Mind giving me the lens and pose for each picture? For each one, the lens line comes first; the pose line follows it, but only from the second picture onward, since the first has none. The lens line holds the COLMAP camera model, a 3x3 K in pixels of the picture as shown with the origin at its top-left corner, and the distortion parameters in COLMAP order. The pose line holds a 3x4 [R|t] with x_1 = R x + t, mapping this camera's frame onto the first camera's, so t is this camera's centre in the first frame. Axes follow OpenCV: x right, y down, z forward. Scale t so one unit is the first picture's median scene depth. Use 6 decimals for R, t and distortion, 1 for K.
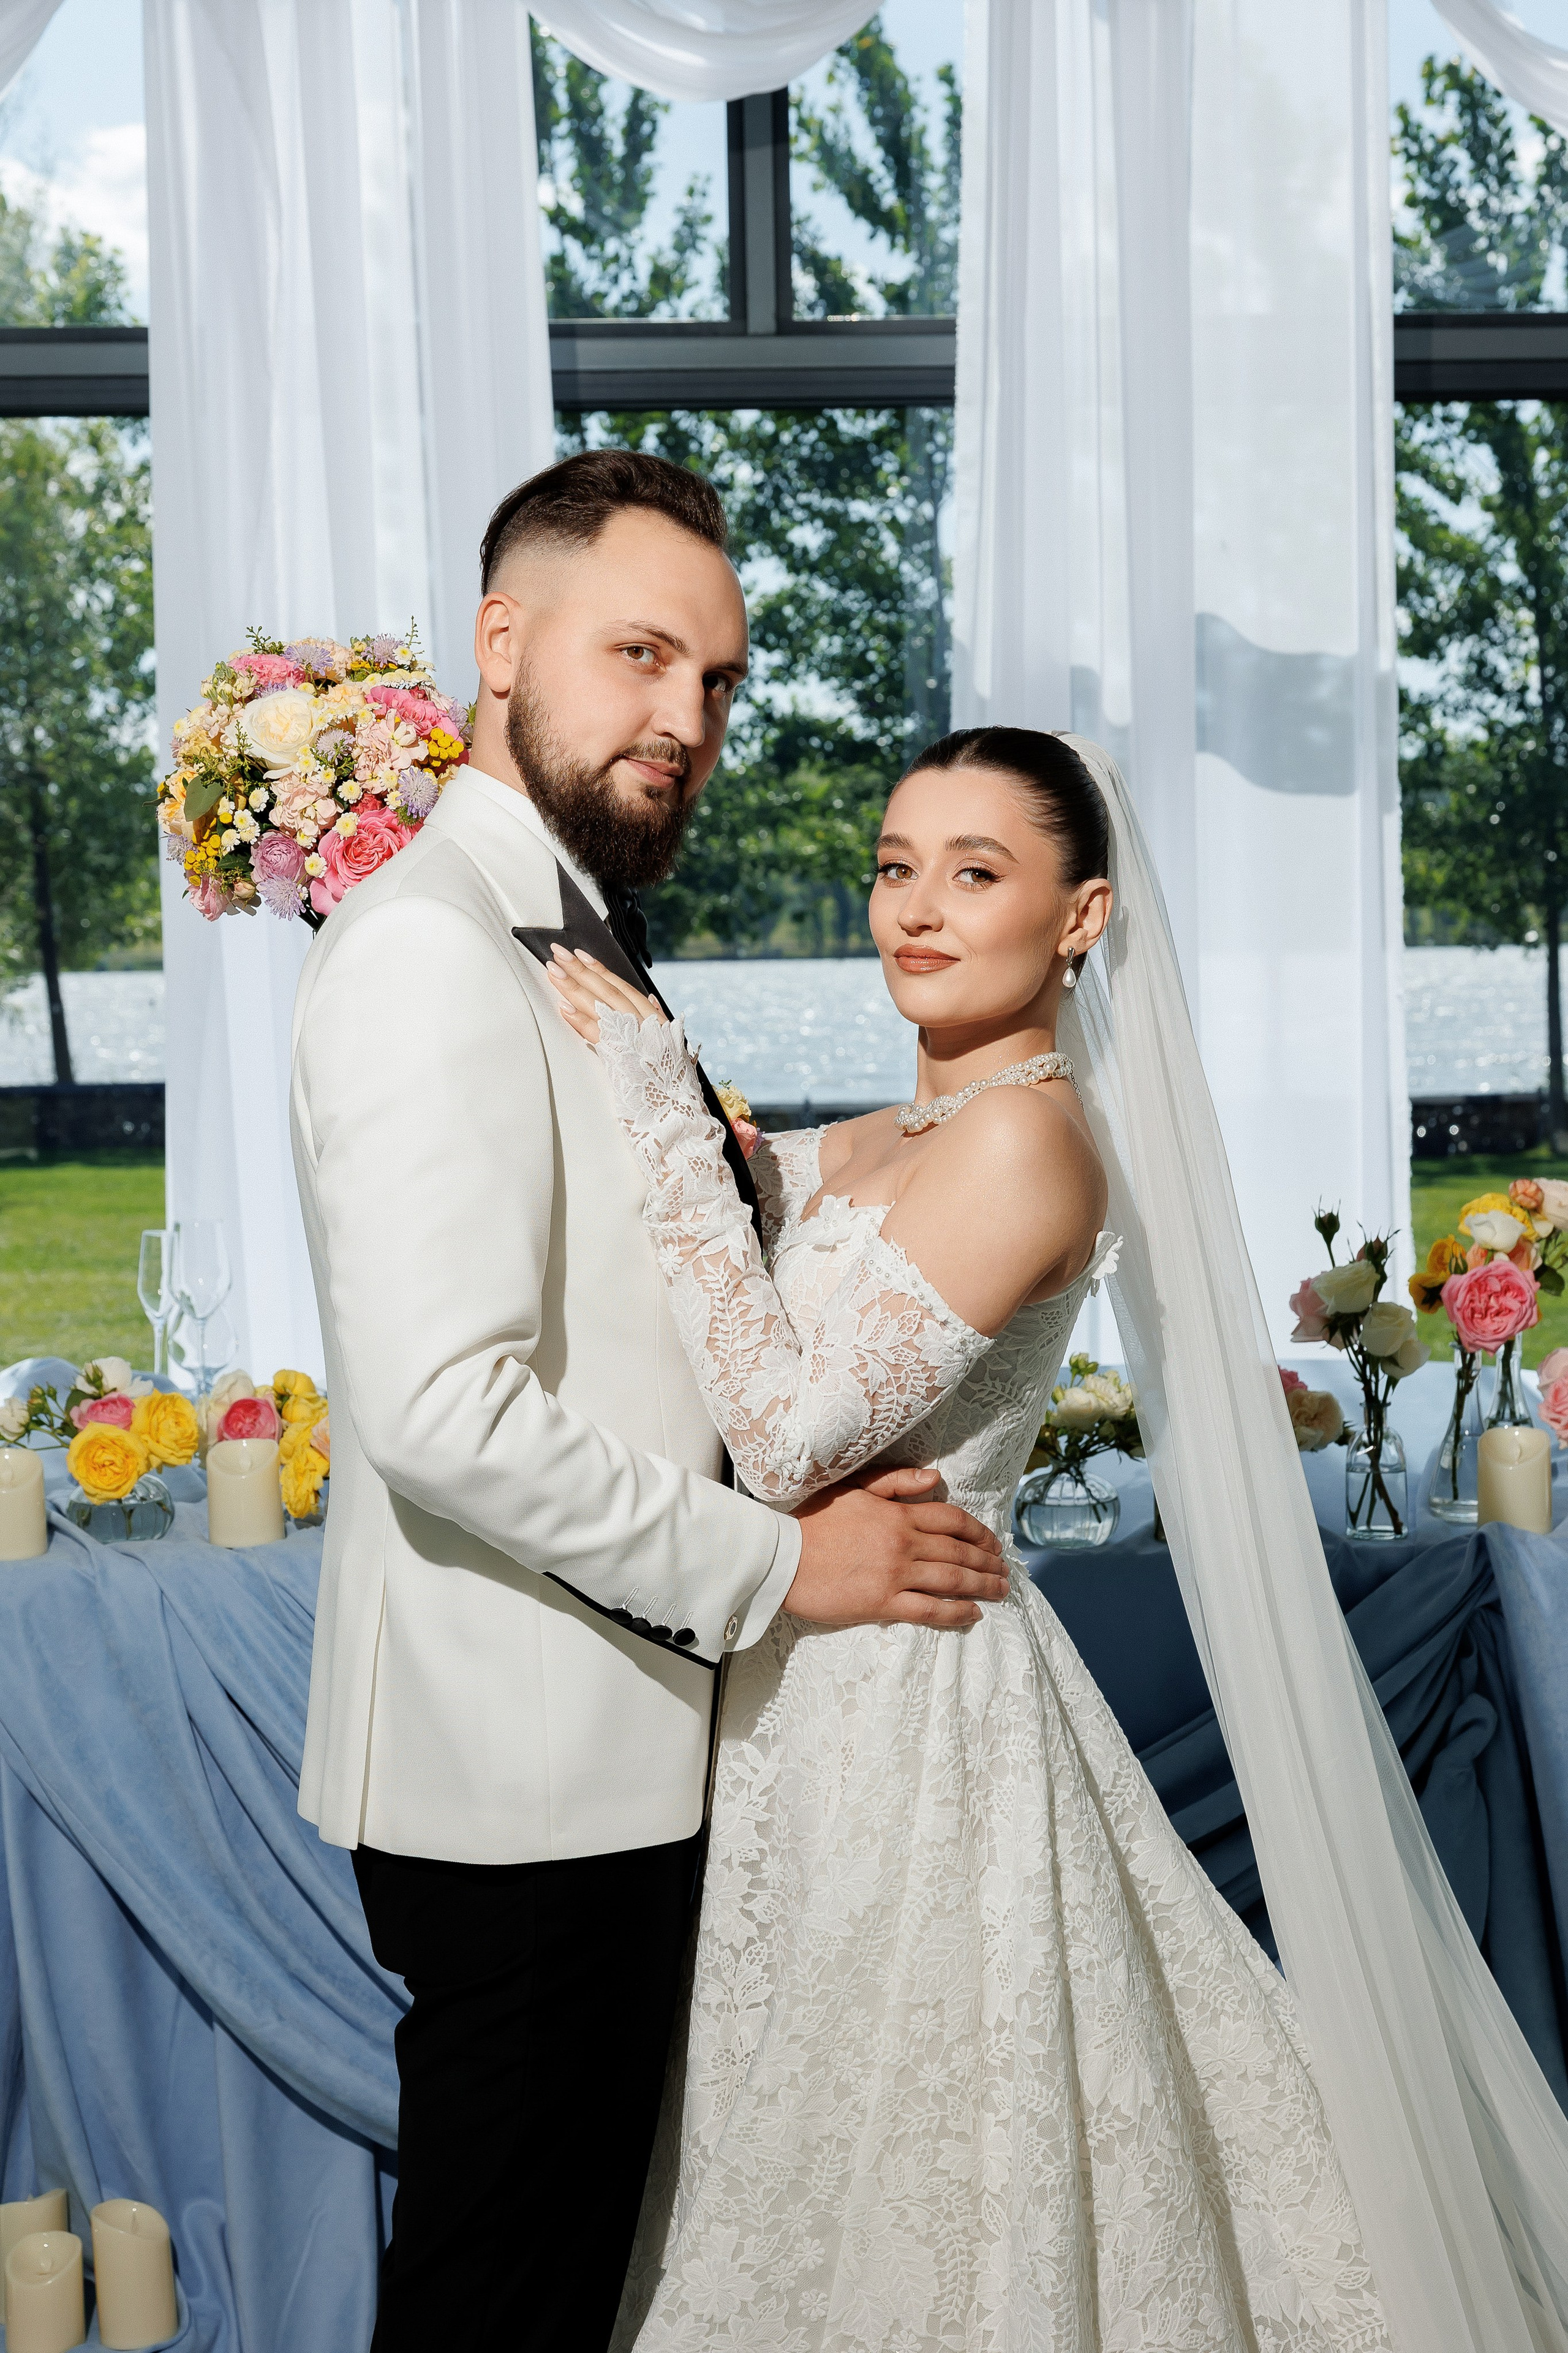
lens RADIAL K [[3448.1, 0, 799.8], [0, 3448.1, 1192.9], [0, 0, 1]] dist [0.057040, 0.000000]
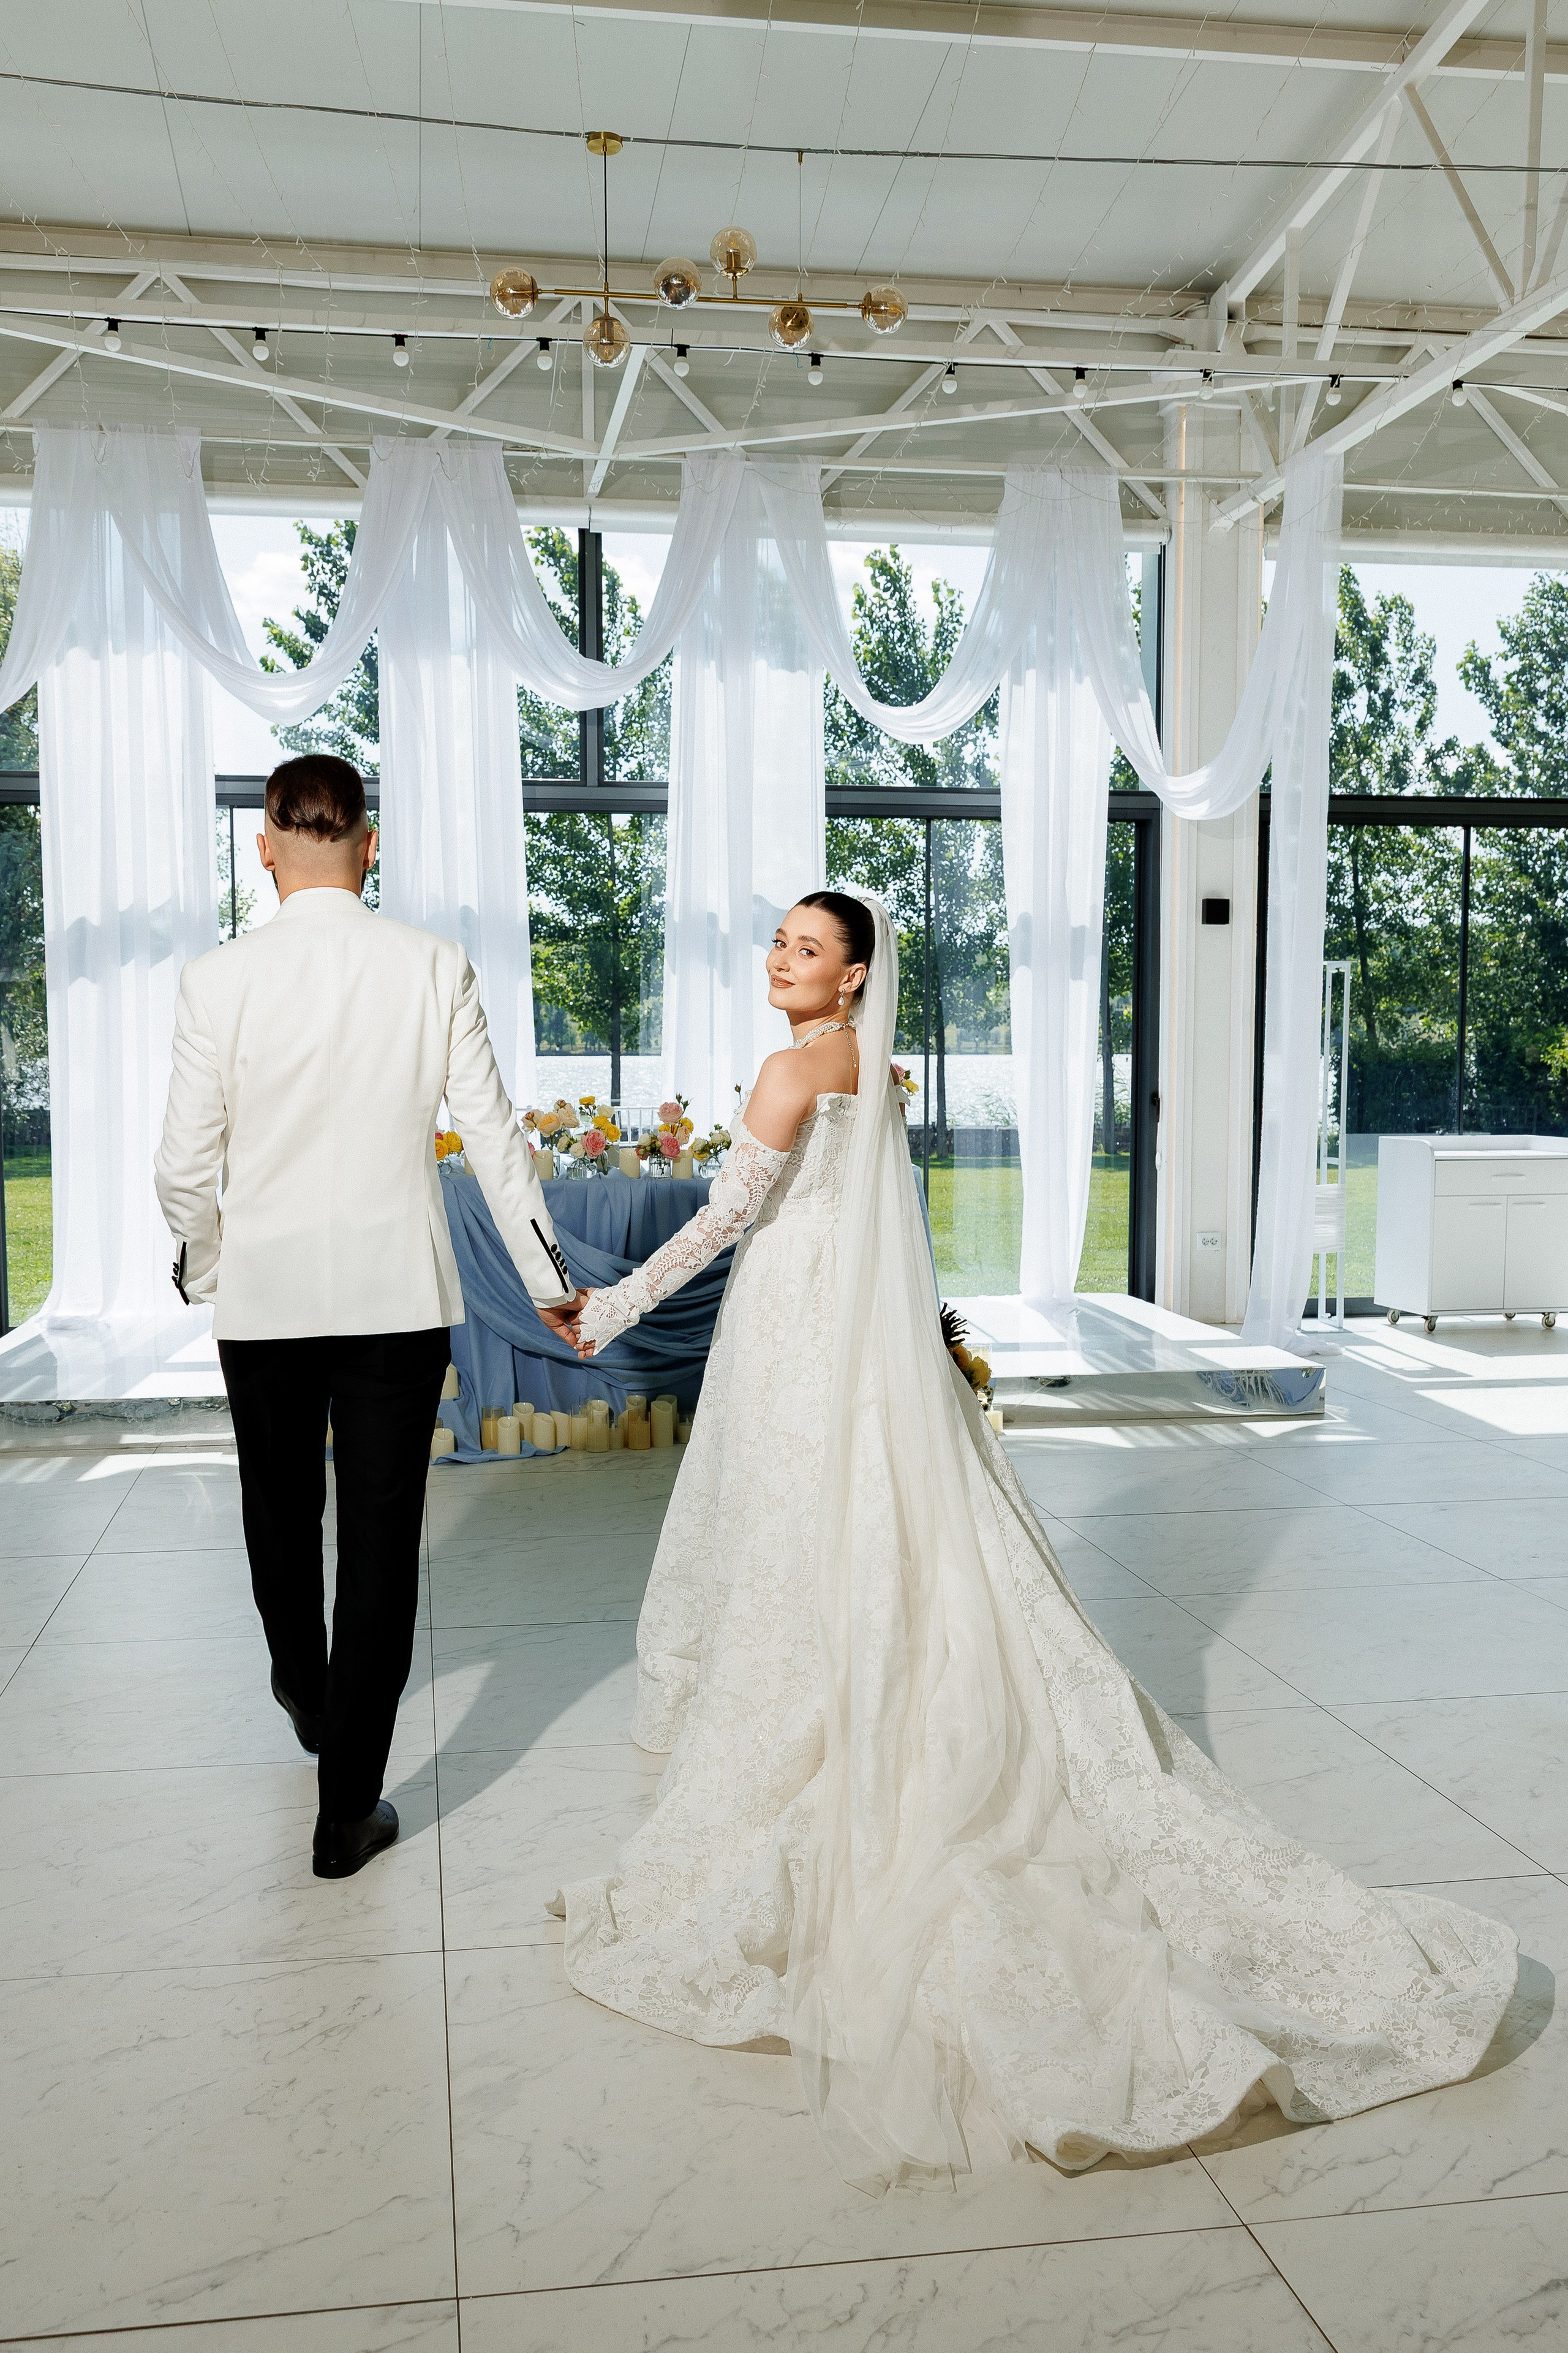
lens RADIAL K [[2118.1, 0, 733.4], [0, 2118.1, 1263.1], [0, 0, 1]] dist [0.015043, -0.031175]
pose [[0.994375, 0.002589, 0.105887, -0.126340], [-0.005538, 0.999605, 0.027570, 0.129152], [-0.105774, -0.028001, 0.993996, -1.109299]]
